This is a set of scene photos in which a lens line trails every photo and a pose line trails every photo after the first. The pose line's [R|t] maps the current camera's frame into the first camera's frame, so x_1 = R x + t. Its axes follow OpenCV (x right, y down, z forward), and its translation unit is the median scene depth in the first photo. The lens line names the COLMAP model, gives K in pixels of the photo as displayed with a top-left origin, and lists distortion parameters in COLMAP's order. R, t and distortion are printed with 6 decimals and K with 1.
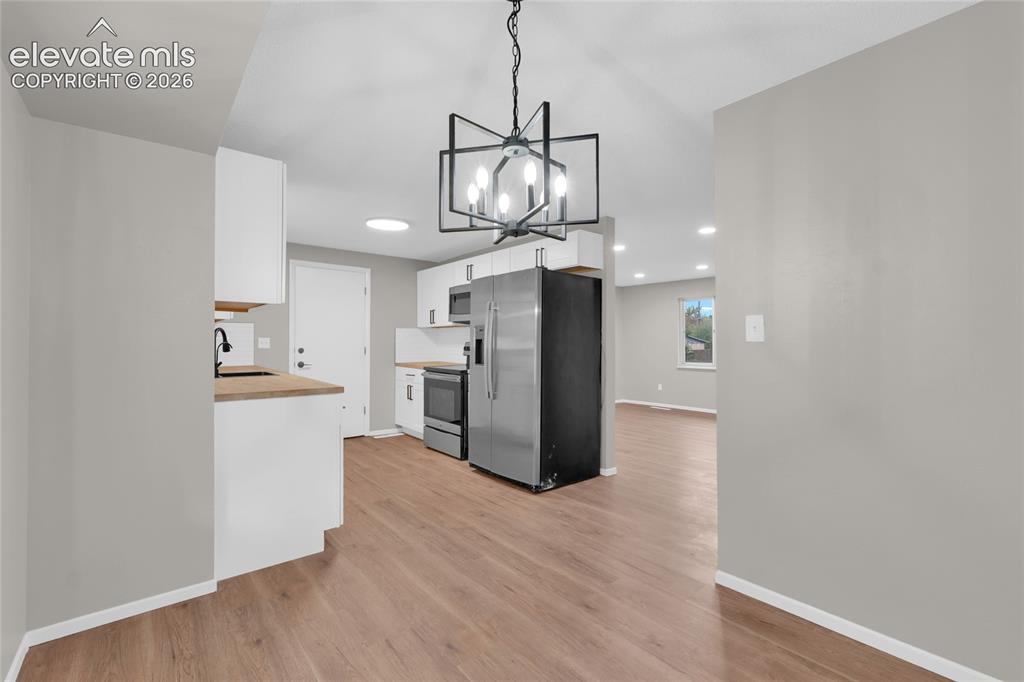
lens RADIAL K [[439.0, 0, 503.7], [0, 439.0, 342.6], [0, 0, 1]] dist [0.005965, 0.000161]
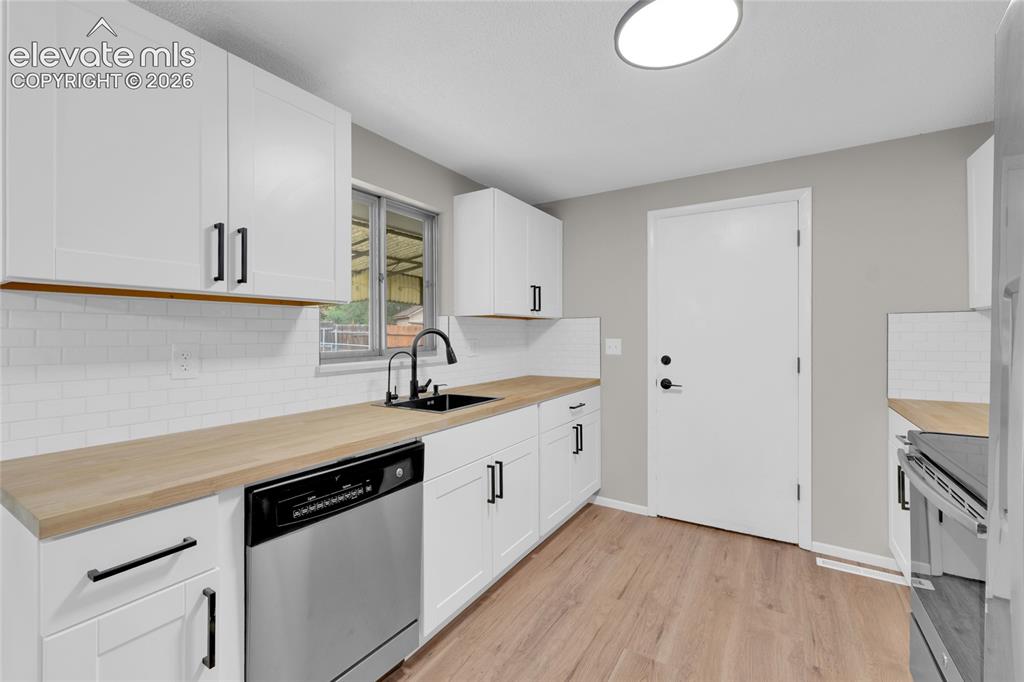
lens RADIAL K [[431.2, 0, 513.7], [0, 431.2, 336.6], [0, 0, 1]] dist [-0.000196, 0.000043]
pose [[0.336175, 0.001077, -0.941799, 0.018457], [0.001140, 0.999998, 0.001550, -0.015176], [0.941799, -0.001595, 0.336173, 0.635078]]
